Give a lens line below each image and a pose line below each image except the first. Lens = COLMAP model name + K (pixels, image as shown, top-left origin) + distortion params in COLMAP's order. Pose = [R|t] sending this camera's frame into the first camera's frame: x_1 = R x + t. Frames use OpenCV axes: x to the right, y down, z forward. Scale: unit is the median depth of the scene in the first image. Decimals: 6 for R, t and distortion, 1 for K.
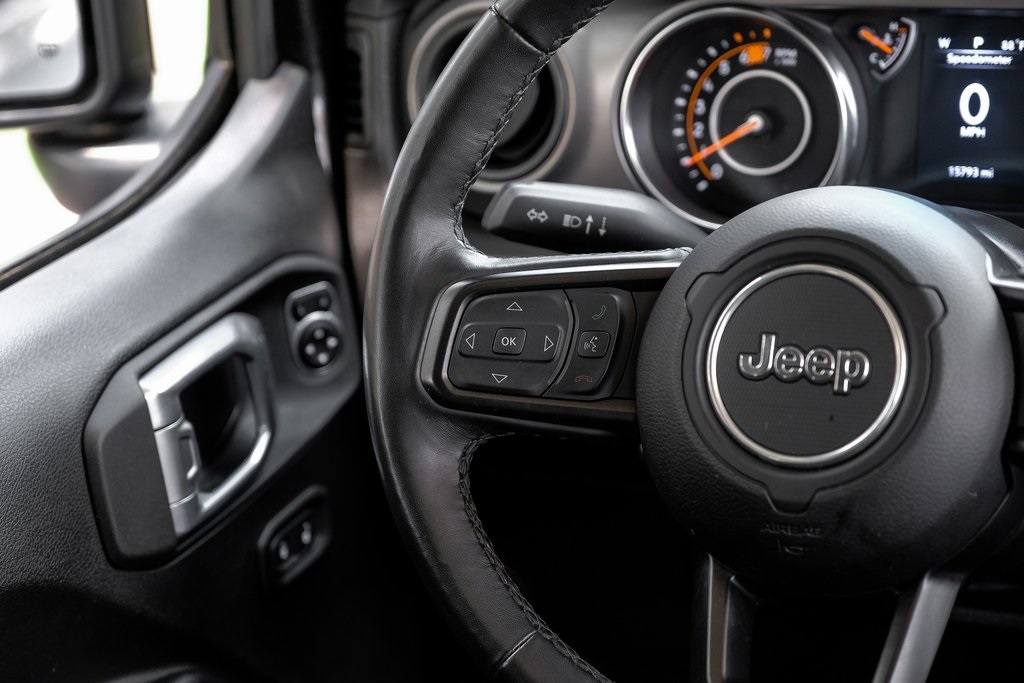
lens RADIAL K [[2482.7, 0, 468.5], [0, 2482.7, 364.2], [0, 0, 1]] dist [0.046788, 0.000000]
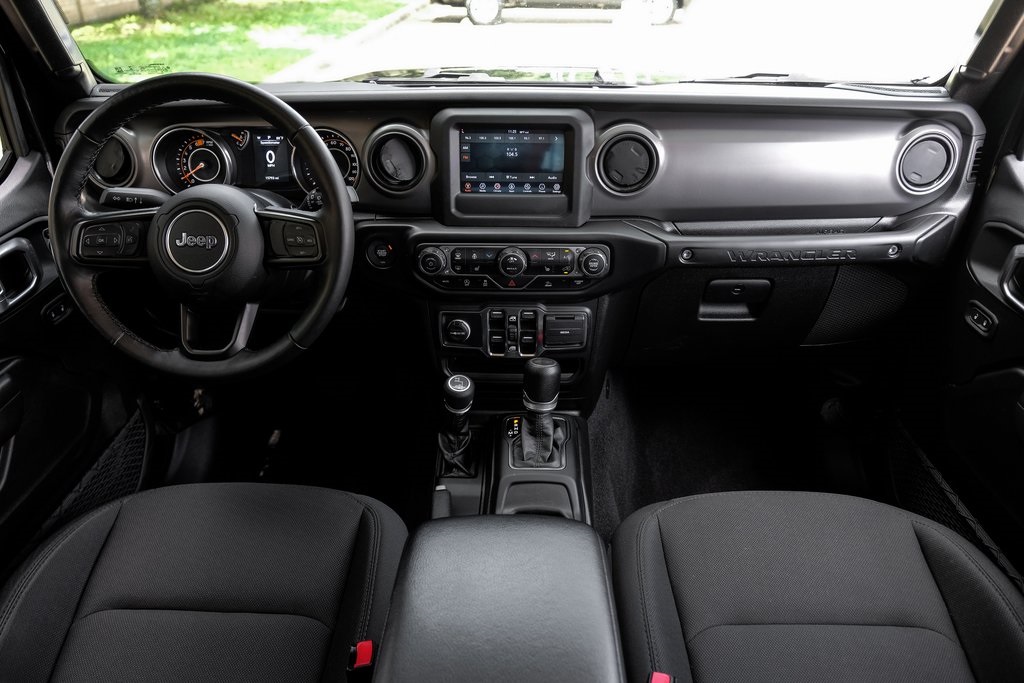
lens RADIAL K [[708.5, 0, 506.0], [0, 708.5, 344.3], [0, 0, 1]] dist [-0.017824, -0.003001]
pose [[0.930834, -0.119687, 0.345288, 0.142401], [0.066129, 0.984415, 0.162956, 0.007299], [-0.359411, -0.128851, 0.924241, -0.000999]]
